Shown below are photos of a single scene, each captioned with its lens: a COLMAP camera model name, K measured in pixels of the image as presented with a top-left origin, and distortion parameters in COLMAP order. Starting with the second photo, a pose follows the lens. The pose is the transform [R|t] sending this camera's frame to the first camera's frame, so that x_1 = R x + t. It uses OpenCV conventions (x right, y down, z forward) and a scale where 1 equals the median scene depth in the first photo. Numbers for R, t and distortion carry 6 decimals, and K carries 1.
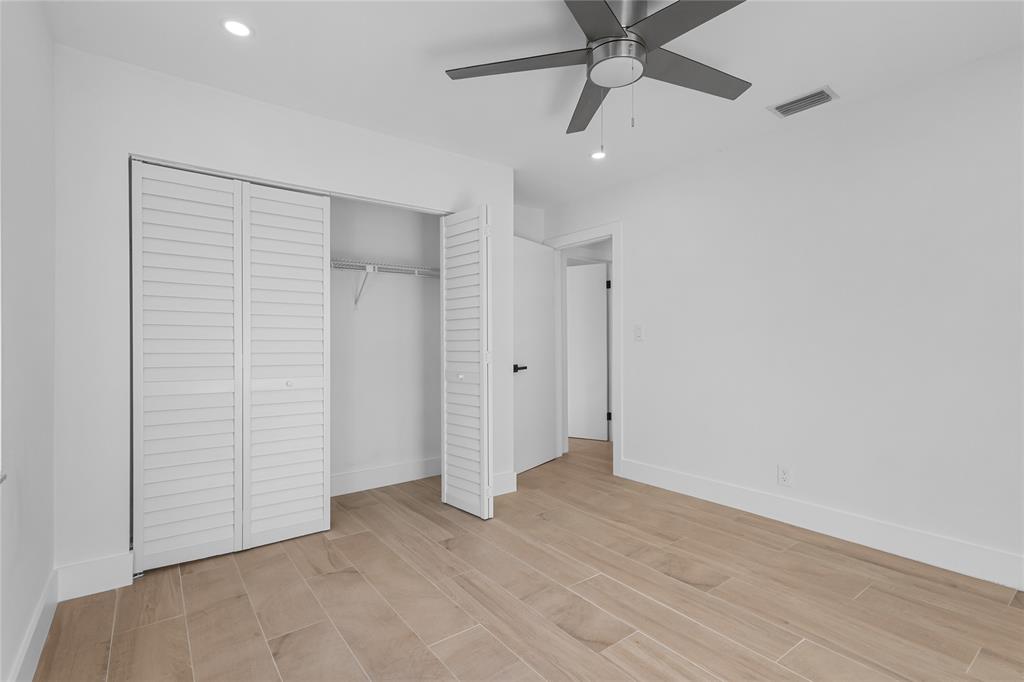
lens RADIAL K [[488.3, 0, 521.8], [0, 488.3, 339.0], [0, 0, 1]] dist [-0.000481, 0.000318]
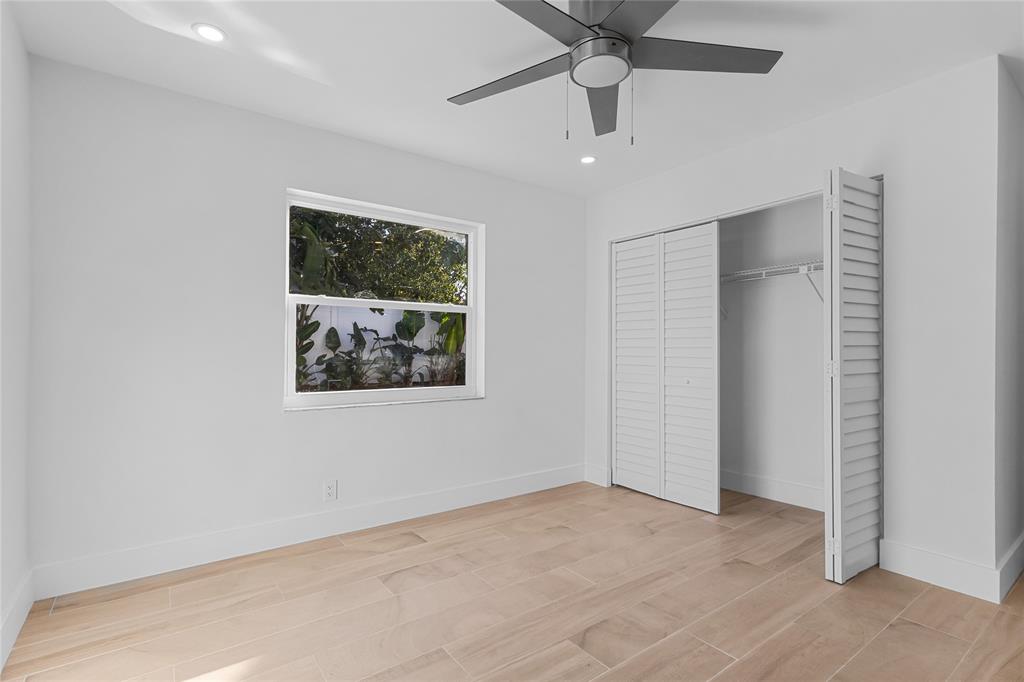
lens RADIAL K [[488.3, 0, 509.1], [0, 488.3, 343.6], [0, 0, 1]] dist [-0.000481, 0.000318]
pose [[-0.030899, -0.009012, -0.999482, 0.927152], [0.007921, 0.999926, -0.009261, 0.001391], [0.999491, -0.008203, -0.030825, 0.681120]]
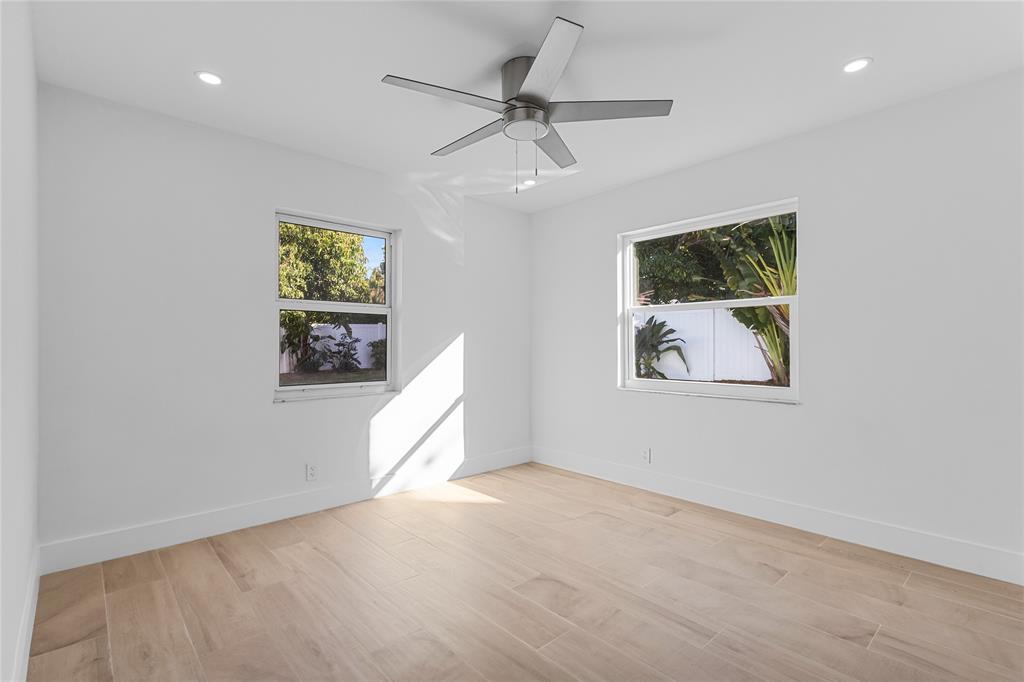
lens RADIAL K [[488.3, 0, 505.1], [0, 488.3, 343.7], [0, 0, 1]] dist [-0.000481, 0.000318]
pose [[-0.998506, 0.007715, -0.054100, 0.250753], [0.008277, 0.999914, -0.010172, 0.002613], [0.054017, -0.010604, -0.998484, 1.782186]]
